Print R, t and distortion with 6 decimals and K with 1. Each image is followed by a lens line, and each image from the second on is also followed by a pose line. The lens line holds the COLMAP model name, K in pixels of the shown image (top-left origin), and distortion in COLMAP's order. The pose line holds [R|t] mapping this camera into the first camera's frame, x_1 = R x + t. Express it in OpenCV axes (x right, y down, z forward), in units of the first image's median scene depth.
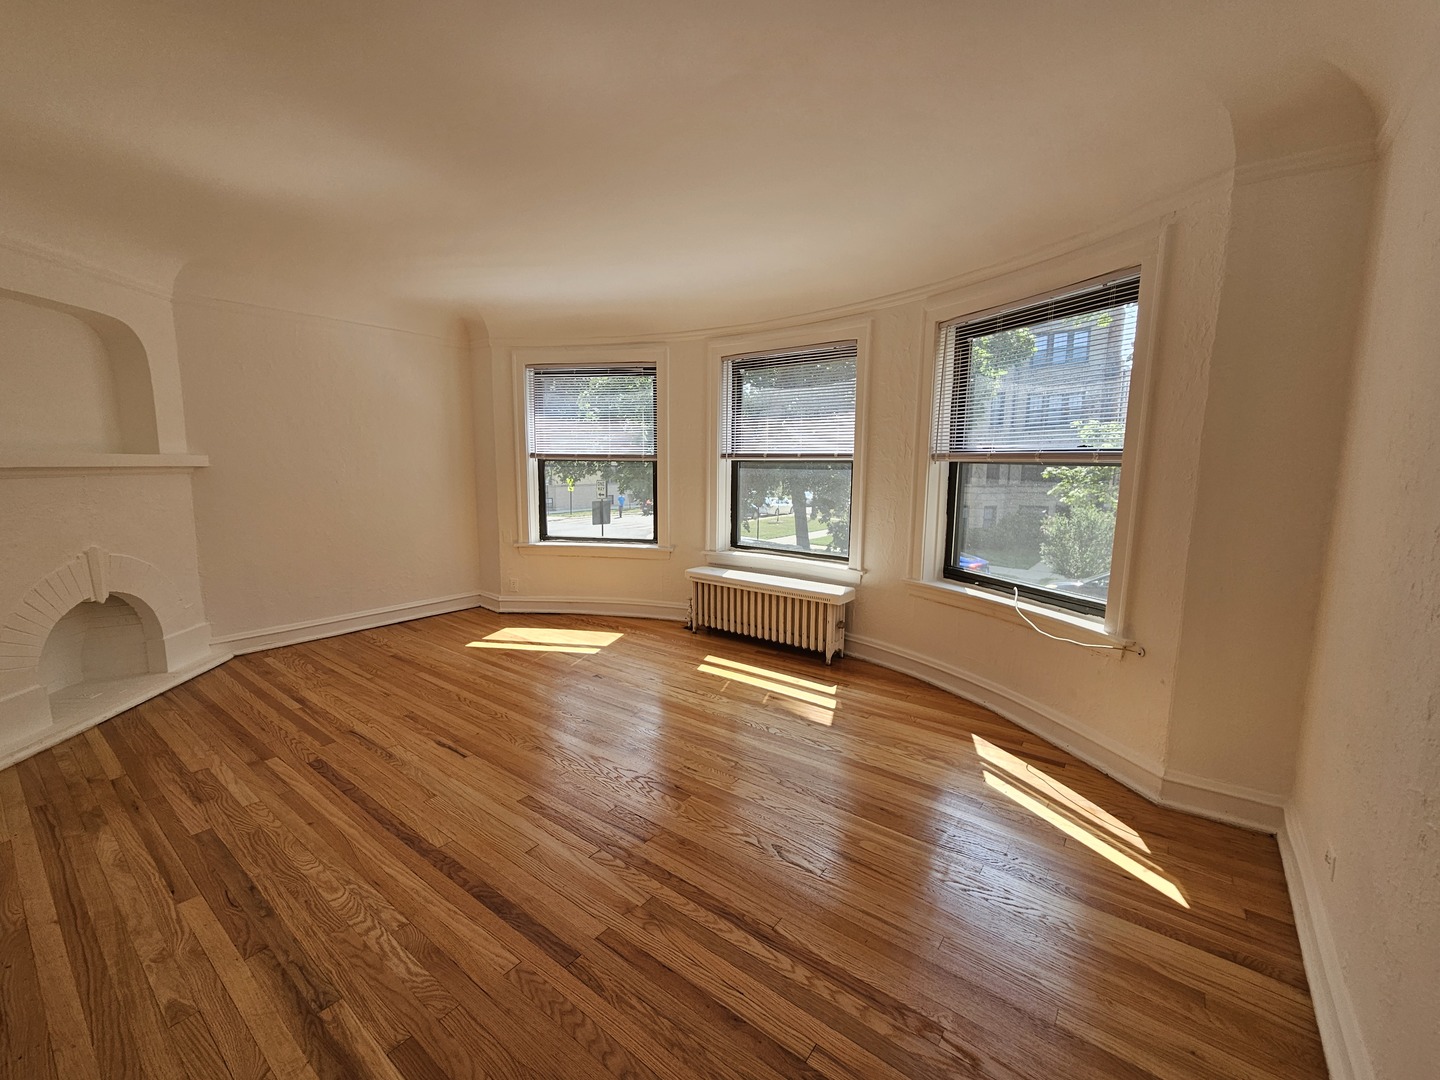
lens RADIAL K [[592.3, 0, 715.4], [0, 592.3, 543.2], [0, 0, 1]] dist [0.003196, 0.000623]
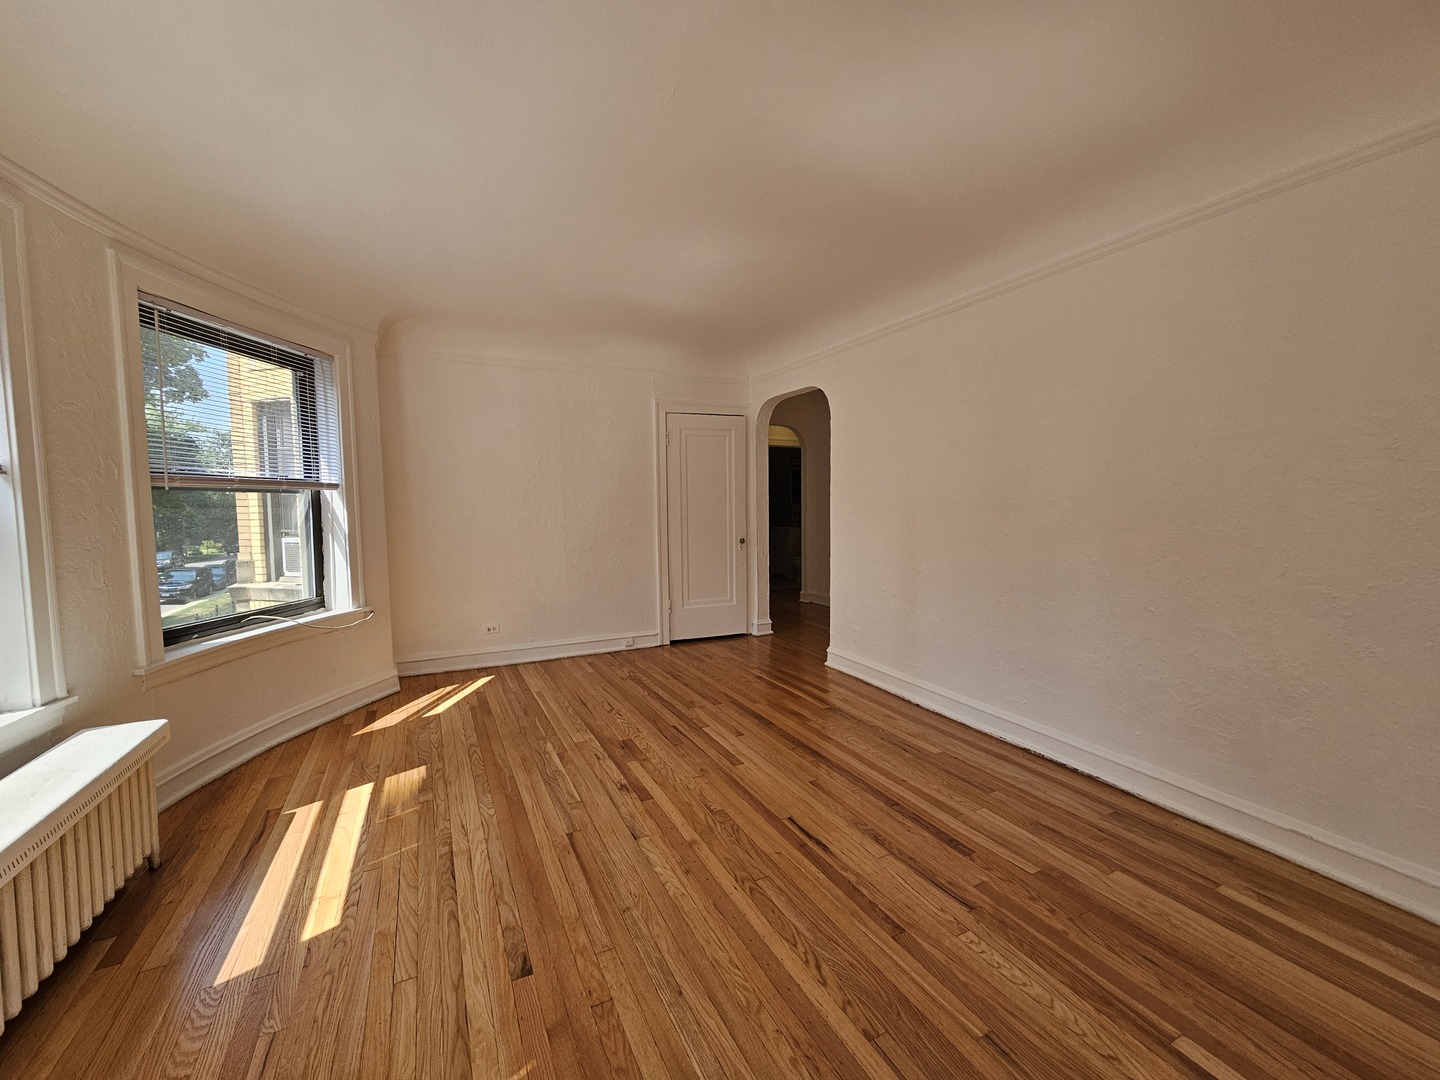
lens RADIAL K [[592.3, 0, 713.6], [0, 592.3, 537.5], [0, 0, 1]] dist [0.003196, 0.000623]
pose [[-0.895481, -0.022791, 0.444516, -0.560057], [0.066891, 0.980456, 0.185020, -0.170800], [-0.440045, 0.195416, -0.876455, 1.385682]]
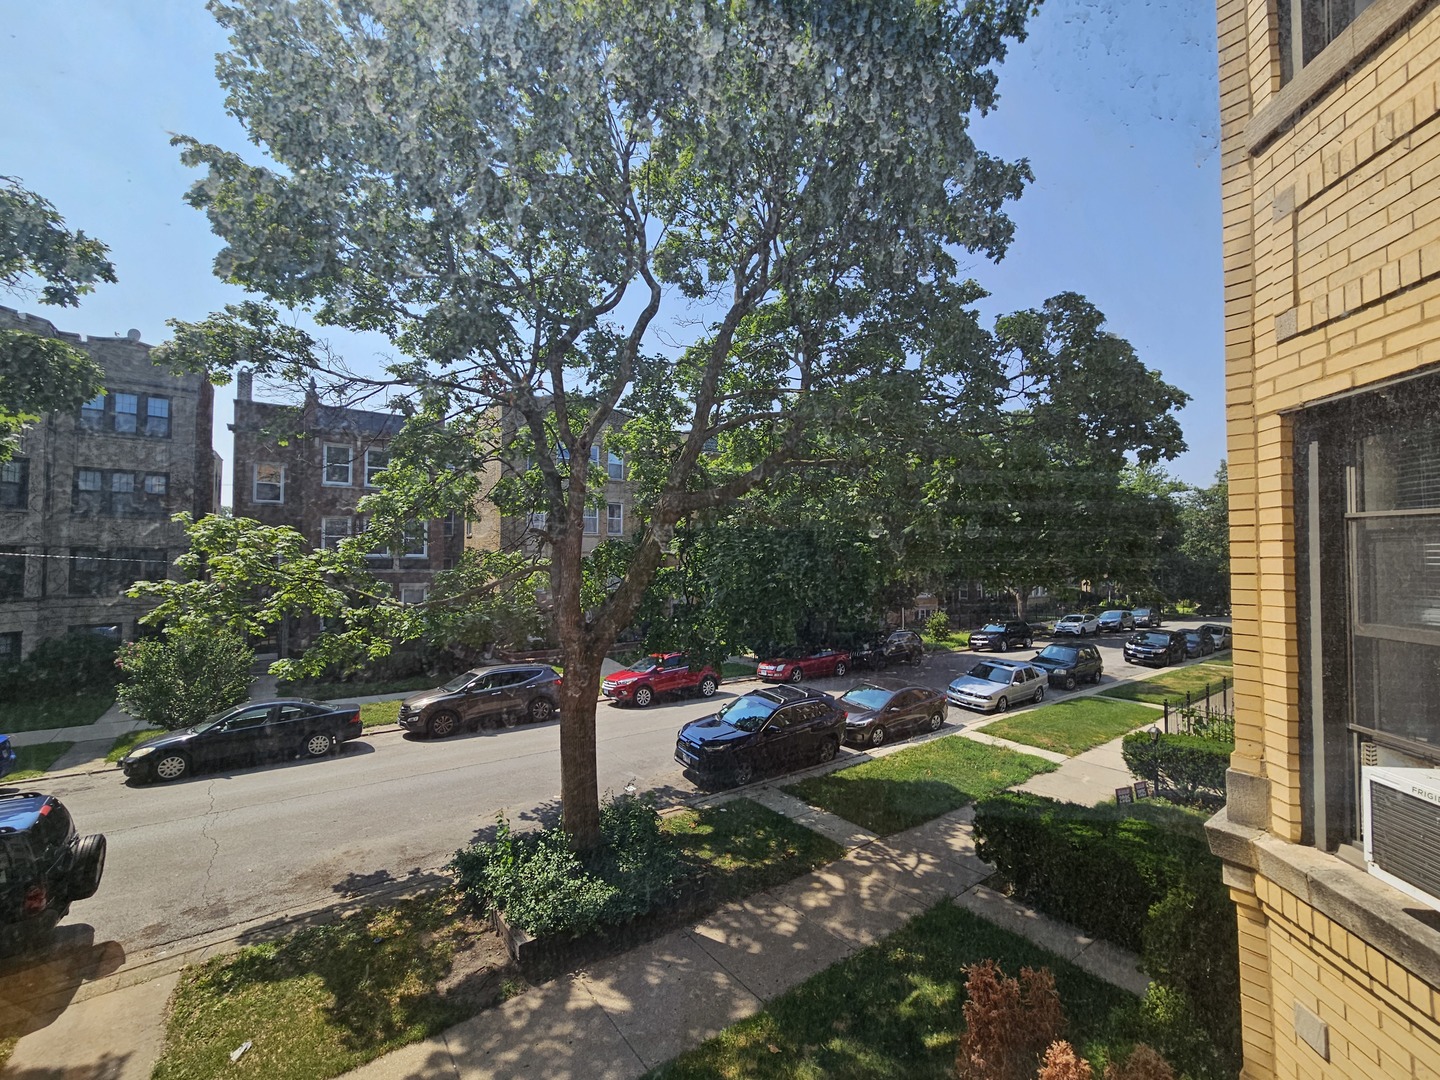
lens RADIAL K [[592.3, 0, 717.8], [0, 592.3, 541.7], [0, 0, 1]] dist [0.003196, 0.000623]
pose [[0.259098, 0.029813, 0.965391, 0.419132], [0.124077, 0.990214, -0.063880, -0.204693], [-0.957848, 0.136334, 0.252863, 0.941178]]
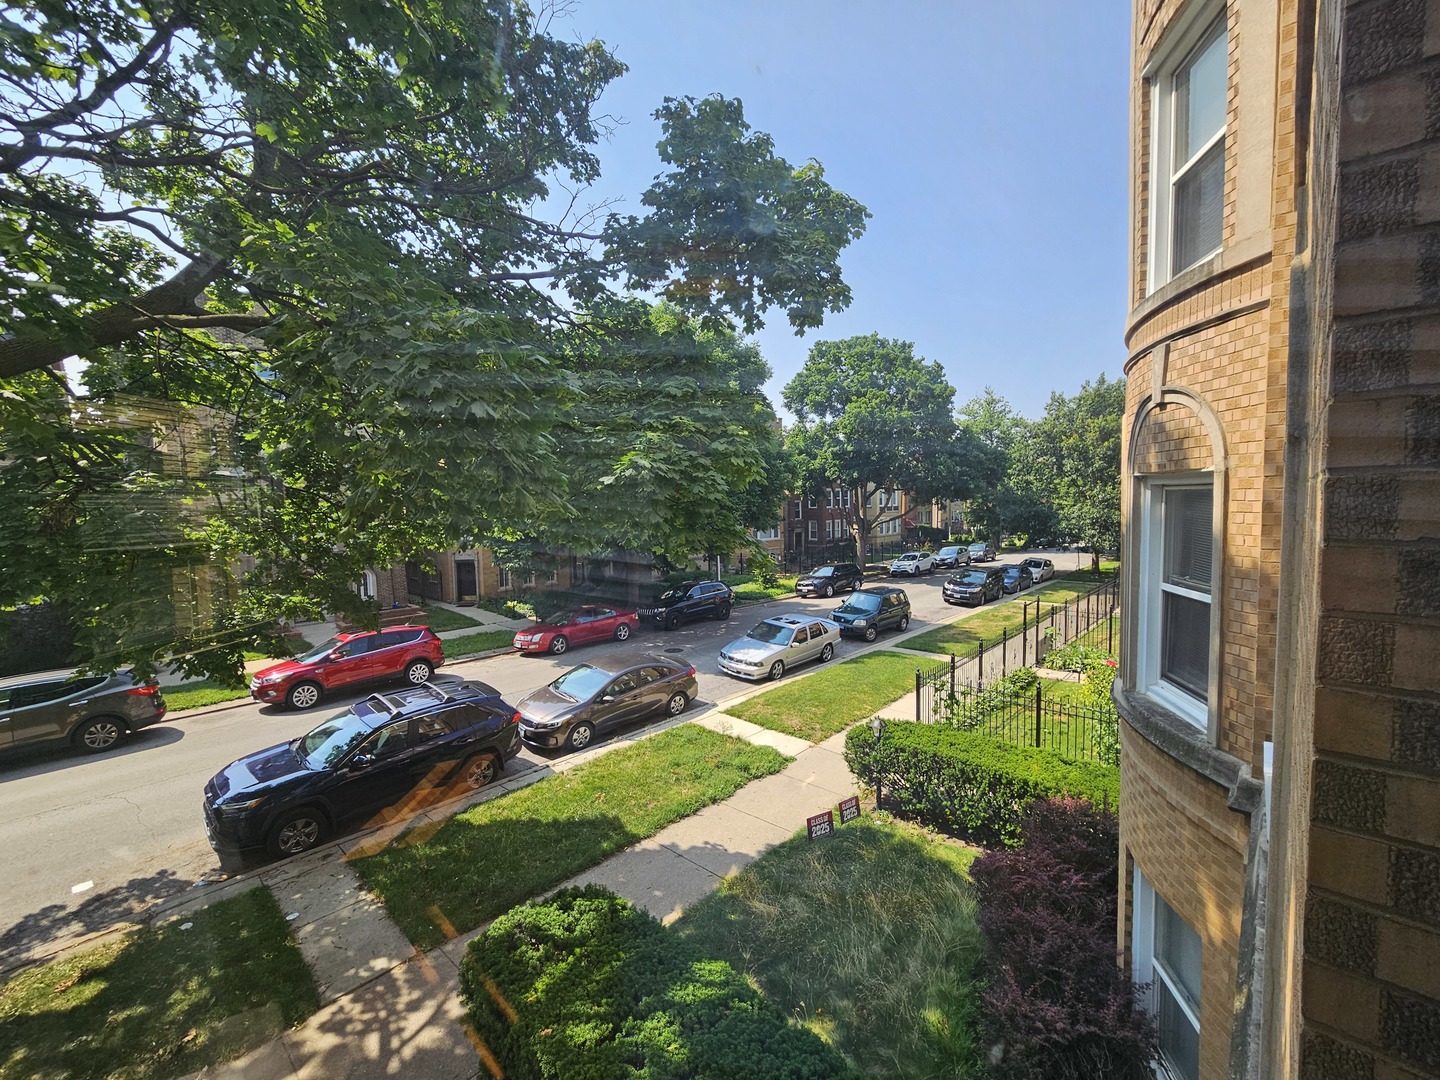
lens RADIAL K [[592.3, 0, 719.4], [0, 592.3, 538.1], [0, 0, 1]] dist [0.003196, 0.000623]
pose [[0.090961, -0.061489, 0.993954, 2.661160], [0.153167, 0.987080, 0.047047, 0.048998], [-0.984005, 0.147962, 0.099204, -0.746057]]
